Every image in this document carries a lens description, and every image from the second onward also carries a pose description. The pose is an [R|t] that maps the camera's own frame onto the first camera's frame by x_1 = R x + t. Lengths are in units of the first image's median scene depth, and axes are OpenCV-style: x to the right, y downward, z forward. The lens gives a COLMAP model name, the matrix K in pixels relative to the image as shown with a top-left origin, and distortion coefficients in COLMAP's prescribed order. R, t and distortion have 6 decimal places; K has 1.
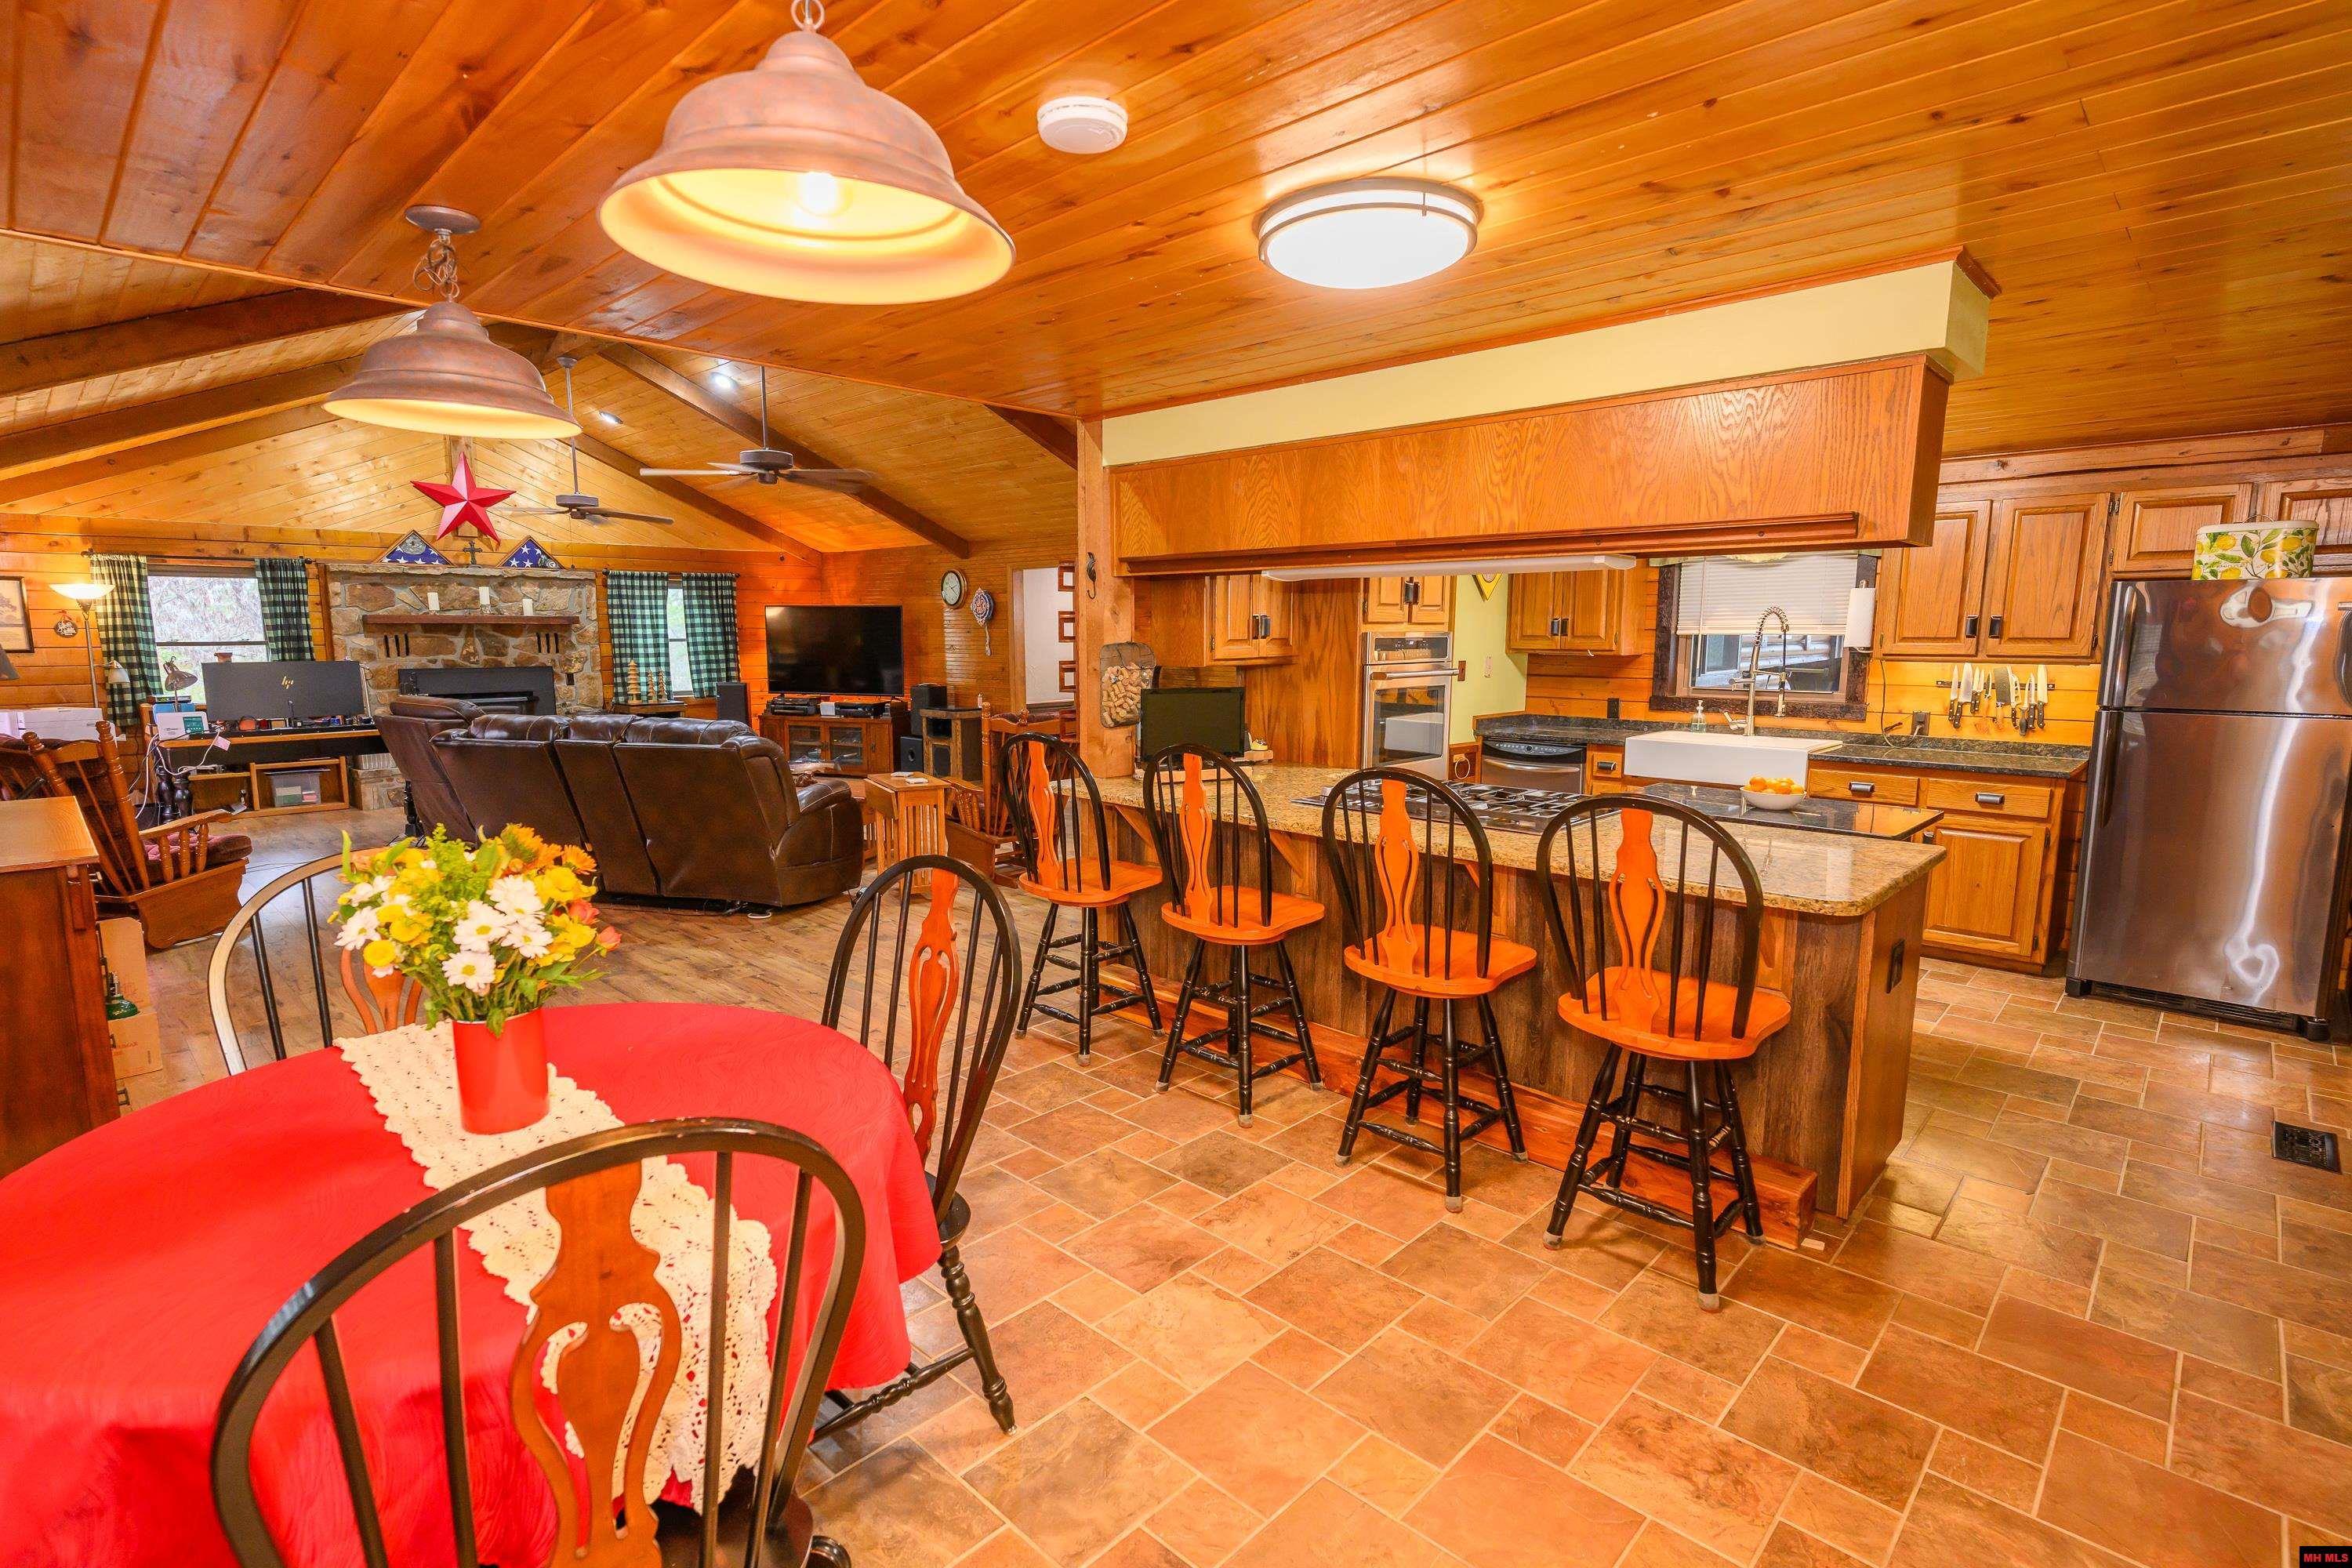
lens RADIAL K [[1121.2, 0, 1160.0], [0, 1121.2, 784.8], [0, 0, 1]] dist [-0.002004, 0.002012]
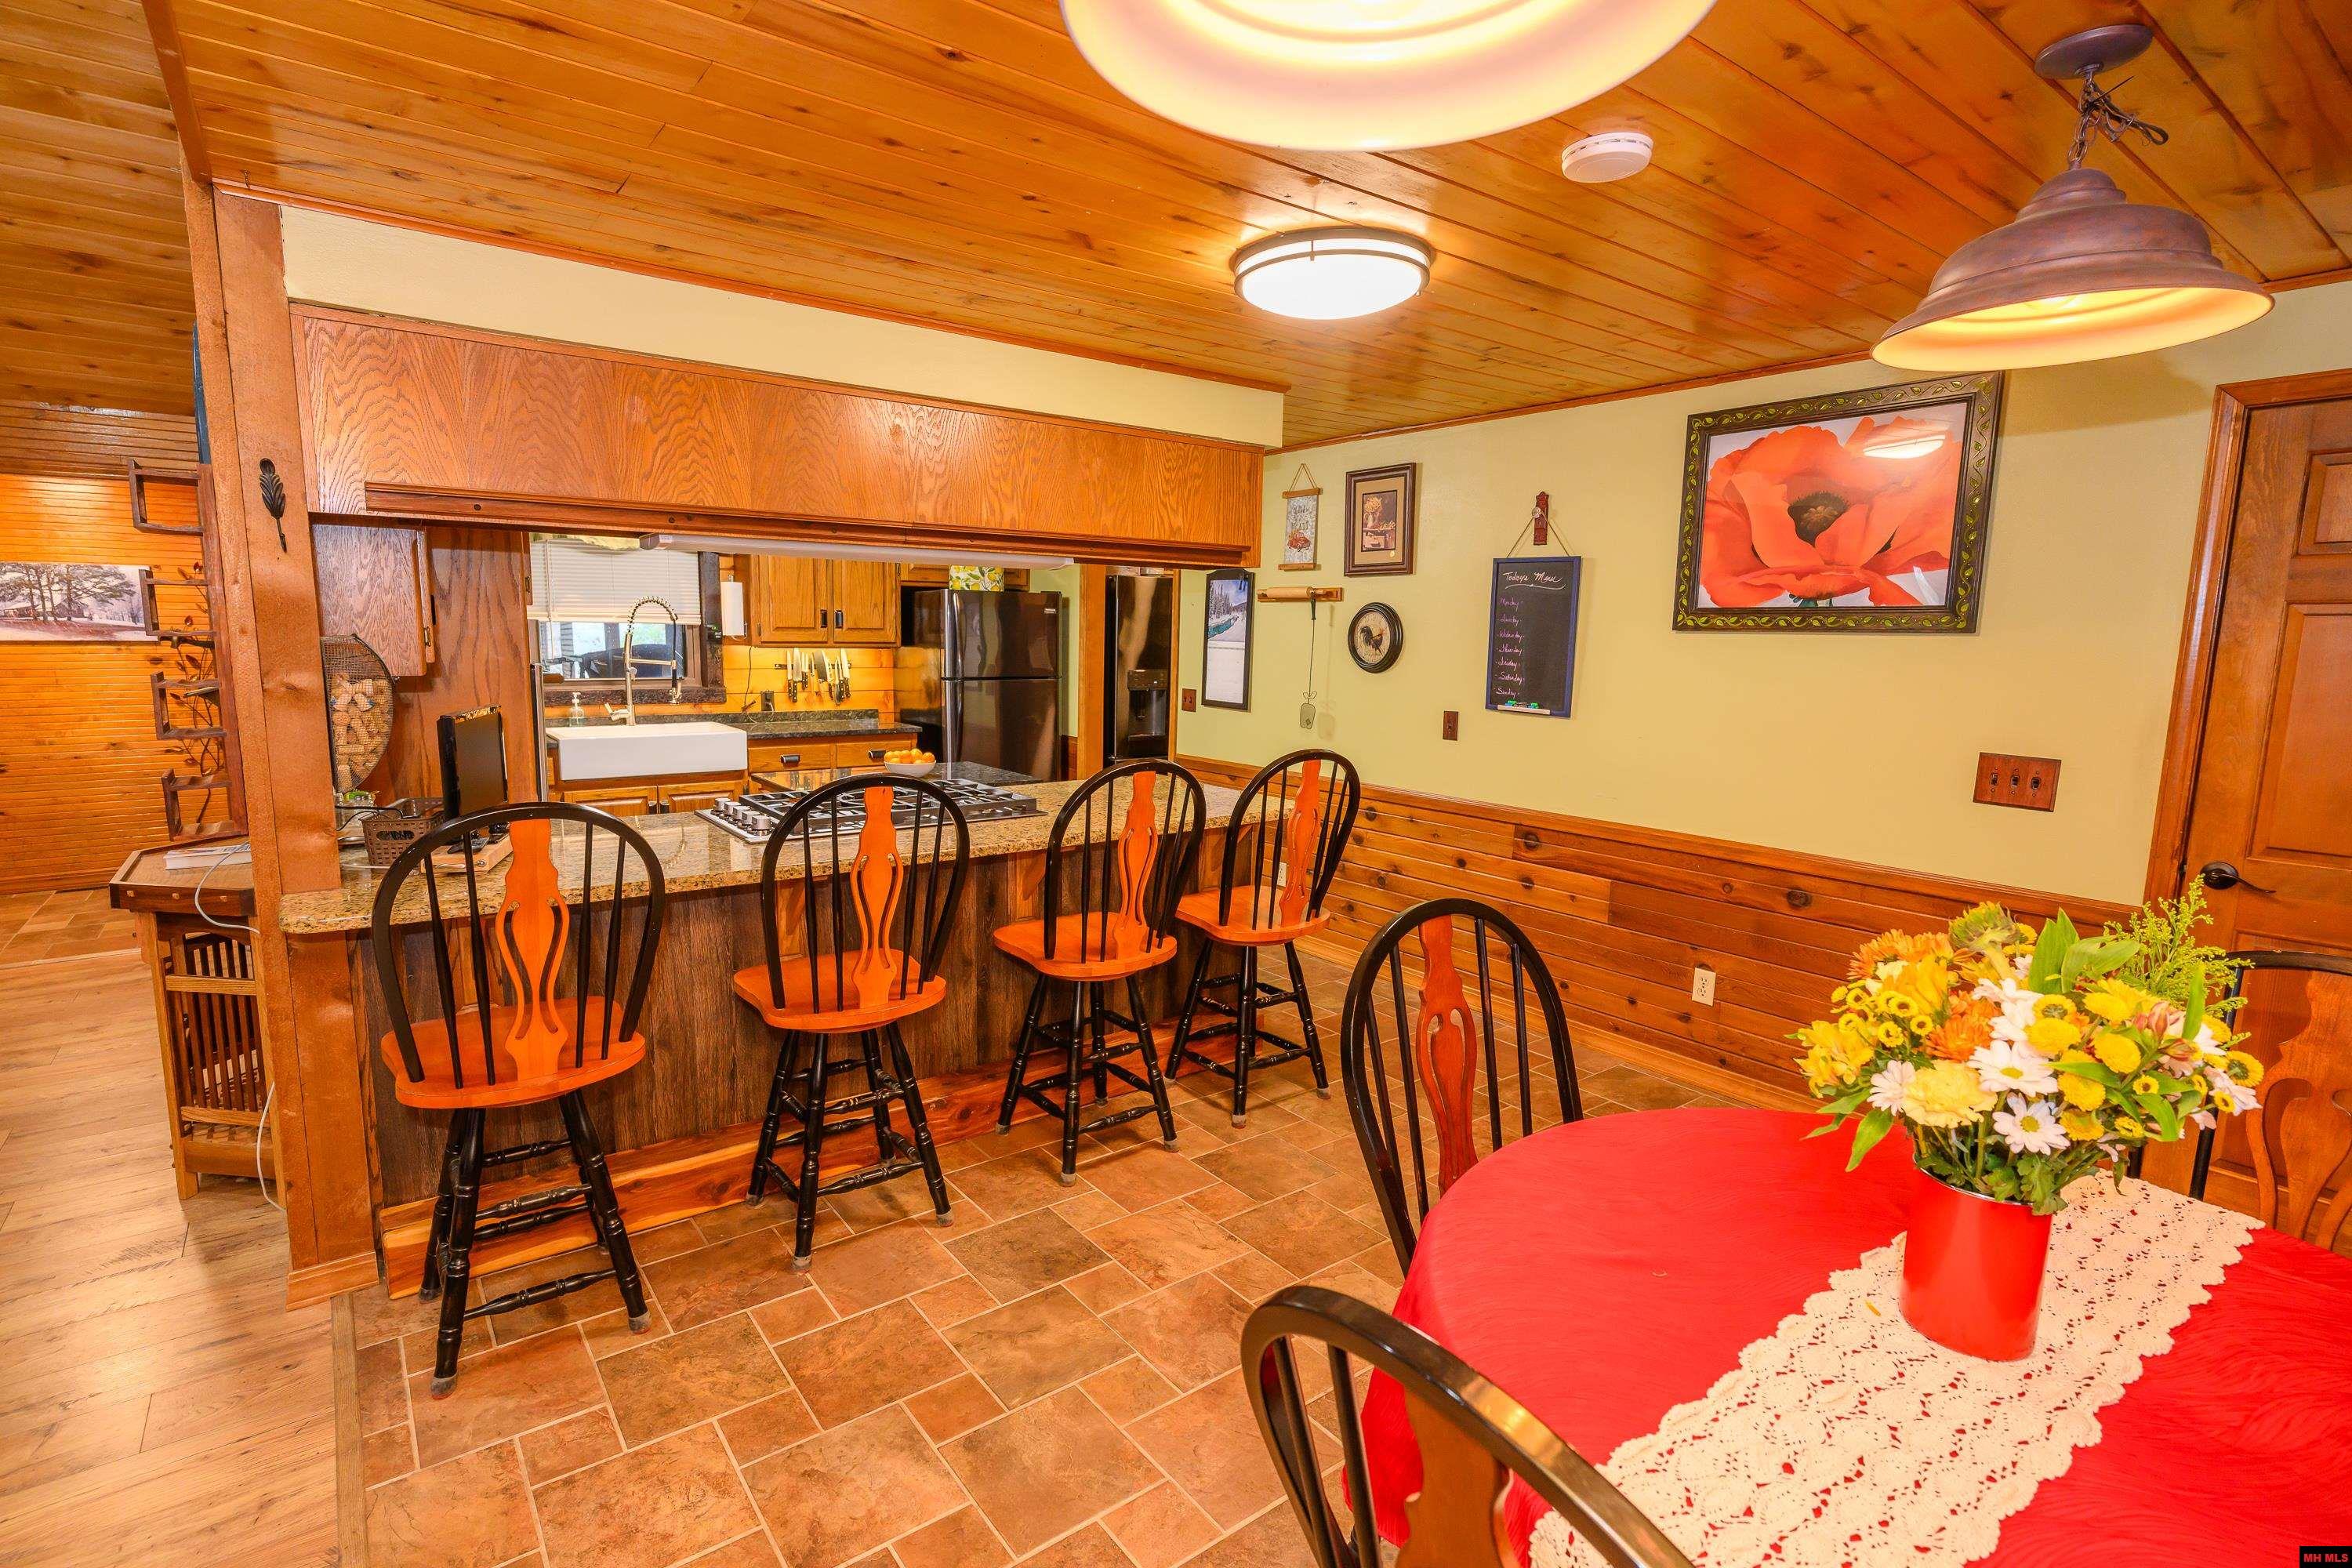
lens RADIAL K [[1121.2, 0, 1155.0], [0, 1121.2, 792.3], [0, 0, 1]] dist [-0.002004, 0.002012]
pose [[0.158930, -0.142017, 0.977022, -0.390997], [0.120843, 0.984958, 0.123514, -0.054617], [-0.979867, 0.098436, 0.173701, 0.399111]]
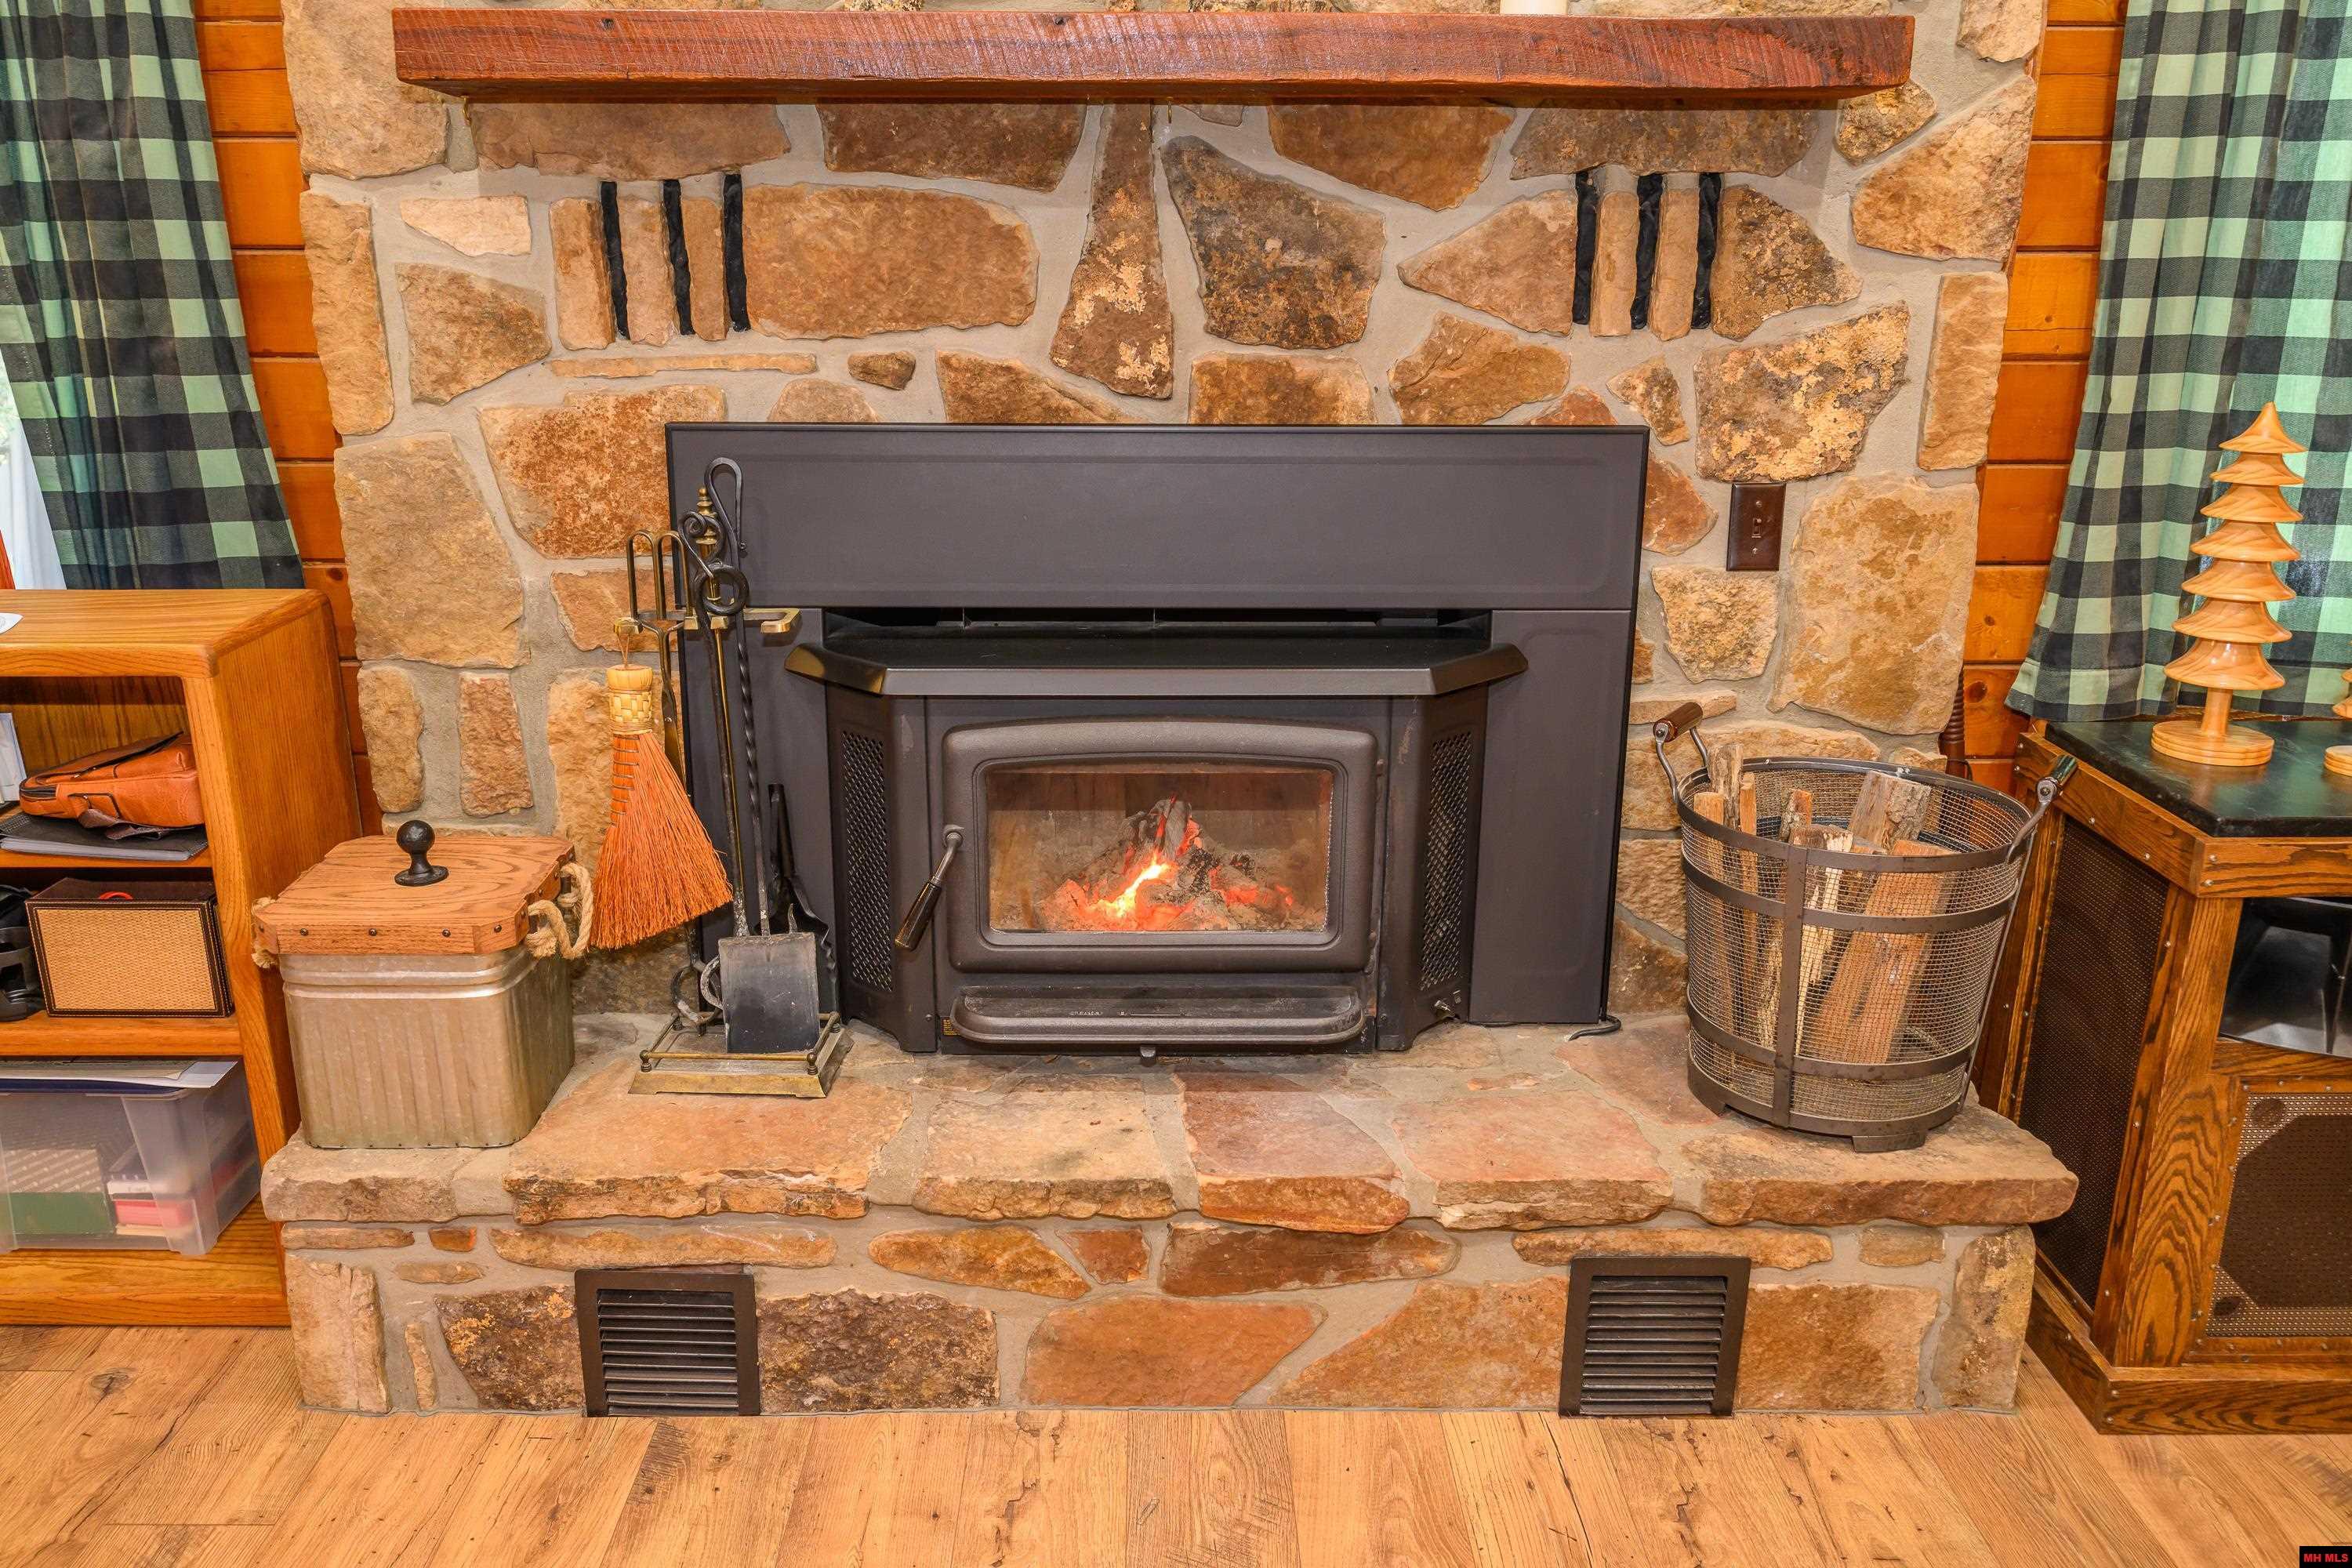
lens RADIAL K [[1787.7, 0, 1158.6], [0, 1787.7, 769.5], [0, 0, 1]] dist [0.005435, 0.002757]
pose [[0.699278, 0.207818, -0.683975, -0.793243], [-0.101034, 0.975937, 0.193233, -0.187814], [0.707674, -0.066019, 0.703448, 1.491066]]
